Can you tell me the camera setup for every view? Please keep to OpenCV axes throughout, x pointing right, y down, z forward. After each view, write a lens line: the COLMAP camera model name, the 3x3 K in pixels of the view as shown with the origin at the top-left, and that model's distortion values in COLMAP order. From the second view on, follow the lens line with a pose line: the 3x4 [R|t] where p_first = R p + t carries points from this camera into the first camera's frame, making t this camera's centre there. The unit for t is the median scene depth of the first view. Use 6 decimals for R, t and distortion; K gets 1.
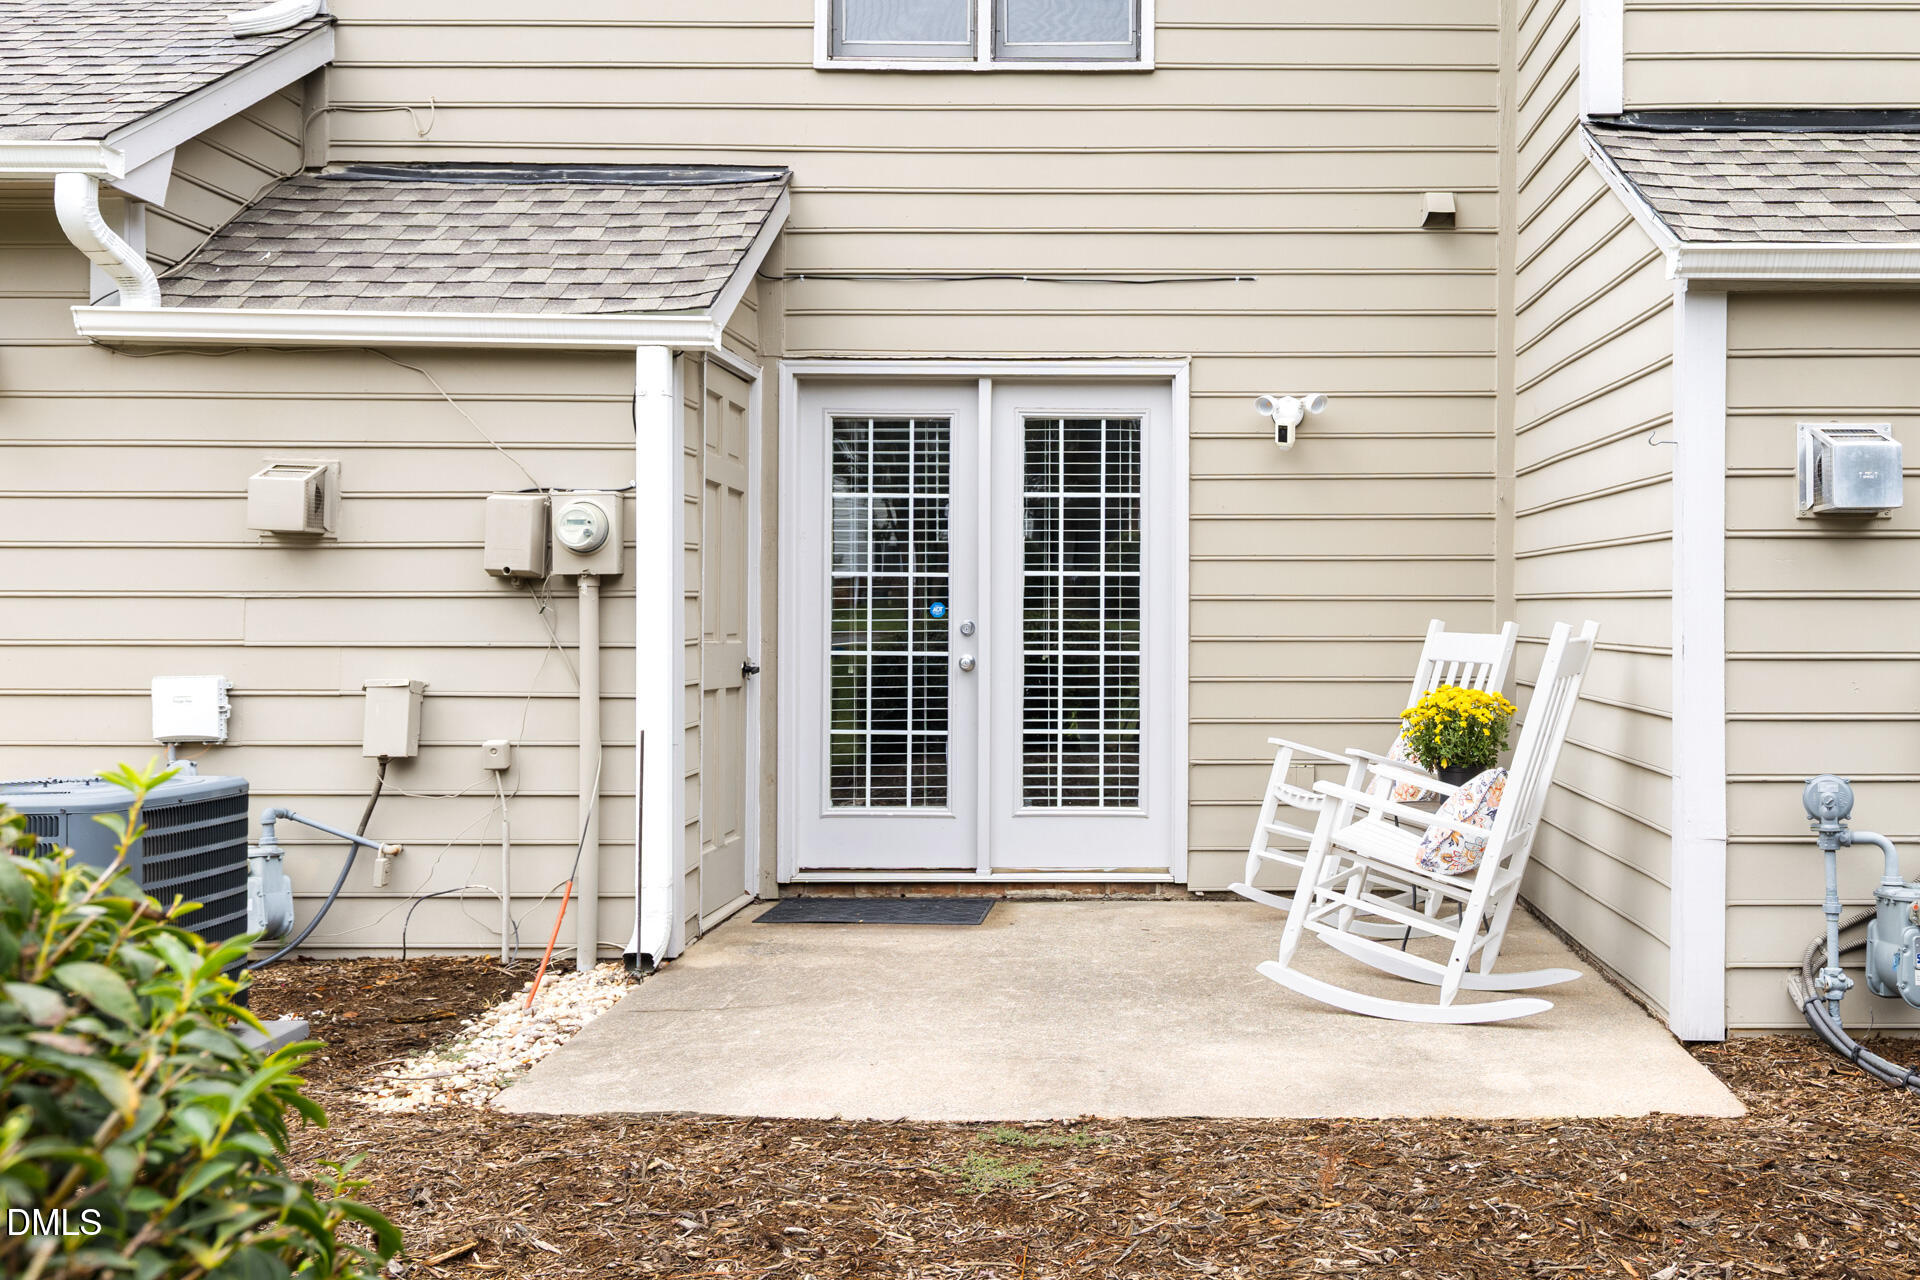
lens RADIAL K [[1168.6, 0, 960.0], [0, 1168.6, 640.0], [0, 0, 1]] dist [0.002485, 0.001899]
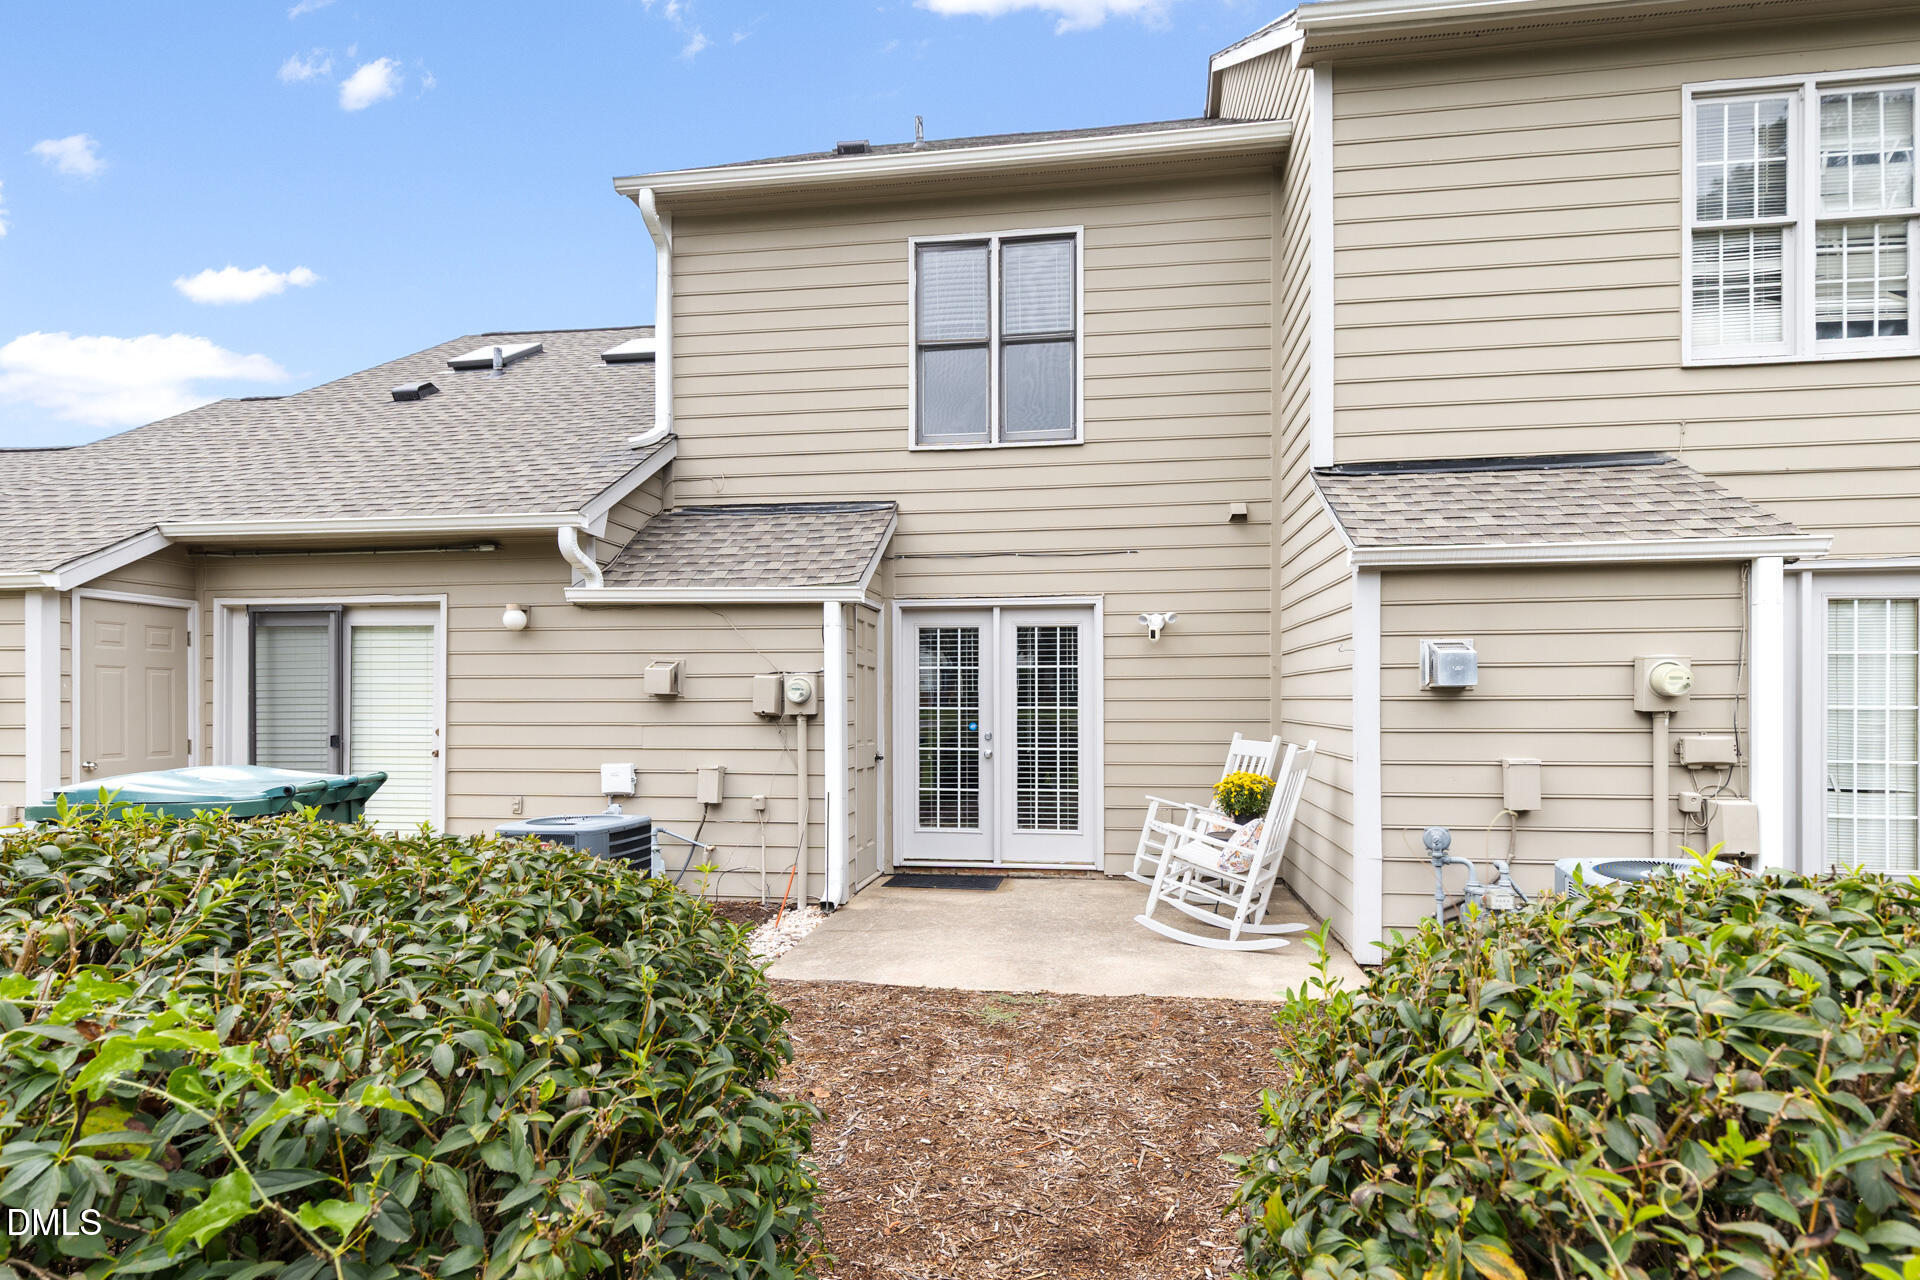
lens RADIAL K [[853.4, 0, 915.3], [0, 853.4, 616.3], [0, 0, 1]] dist [0.010854, -0.000002]
pose [[0.993811, -0.009372, -0.110691, 0.048053], [0.006584, 0.999652, -0.025525, -0.186846], [0.110892, 0.024639, 0.993527, -0.469103]]
